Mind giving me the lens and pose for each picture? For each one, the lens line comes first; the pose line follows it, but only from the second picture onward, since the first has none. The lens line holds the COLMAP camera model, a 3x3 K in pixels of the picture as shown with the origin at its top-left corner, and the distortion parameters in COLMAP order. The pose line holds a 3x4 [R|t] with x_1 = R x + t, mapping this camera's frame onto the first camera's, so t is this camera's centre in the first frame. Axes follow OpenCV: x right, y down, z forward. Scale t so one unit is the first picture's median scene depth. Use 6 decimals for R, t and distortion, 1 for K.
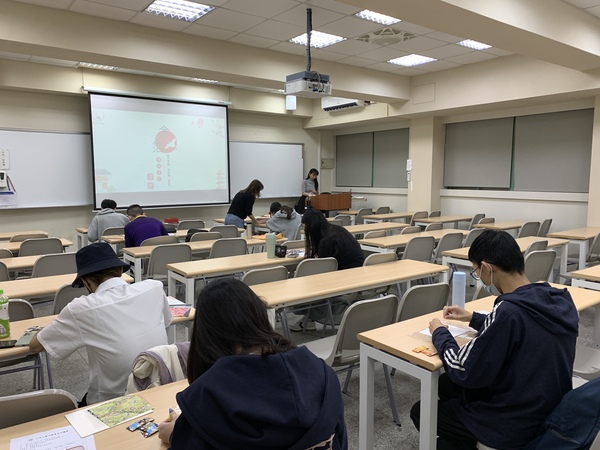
lens RADIAL K [[452.5, 0, 295.6], [0, 452.5, 223.8], [0, 0, 1]] dist [0.005344, -0.006793]
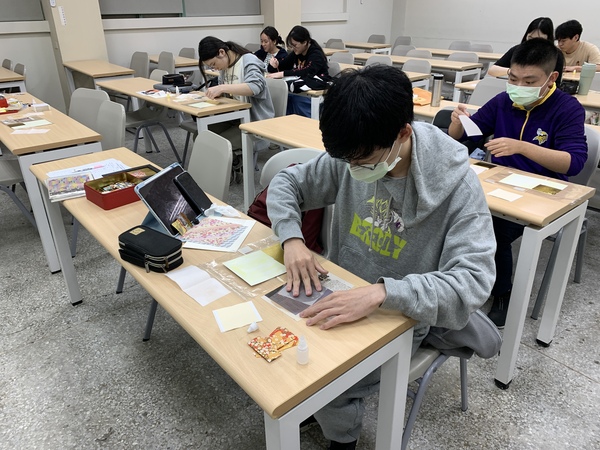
lens RADIAL K [[466.7, 0, 300.0], [0, 466.7, 225.0], [0, 0, 1]] dist [0.000999, 0.000634]
pose [[-0.076677, -0.425879, 0.901525, -0.485223], [0.117274, 0.894058, 0.432327, -0.073739], [-0.990135, 0.138875, -0.018609, 0.812991]]
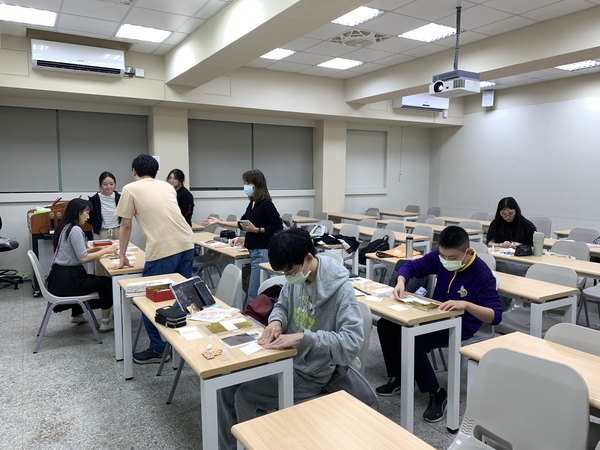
lens RADIAL K [[452.5, 0, 295.6], [0, 452.5, 223.8], [0, 0, 1]] dist [0.005344, -0.006793]
pose [[0.085568, -0.102490, 0.991047, -0.597399], [0.105105, 0.990073, 0.093314, -0.078716], [-0.990773, 0.096179, 0.095491, 0.757429]]
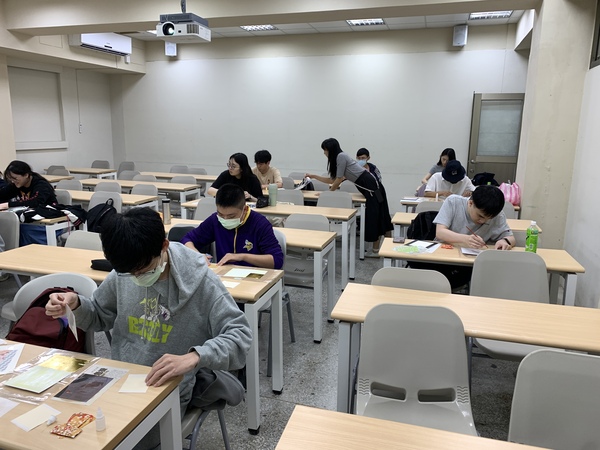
lens RADIAL K [[455.1, 0, 300.0], [0, 455.1, 225.0], [0, 0, 1]] dist [-0.000964, -0.000734]
pose [[-0.602939, -0.171051, 0.779235, -0.531061], [0.074335, 0.960450, 0.268347, -0.091035], [-0.794317, 0.219722, -0.566377, 0.832701]]
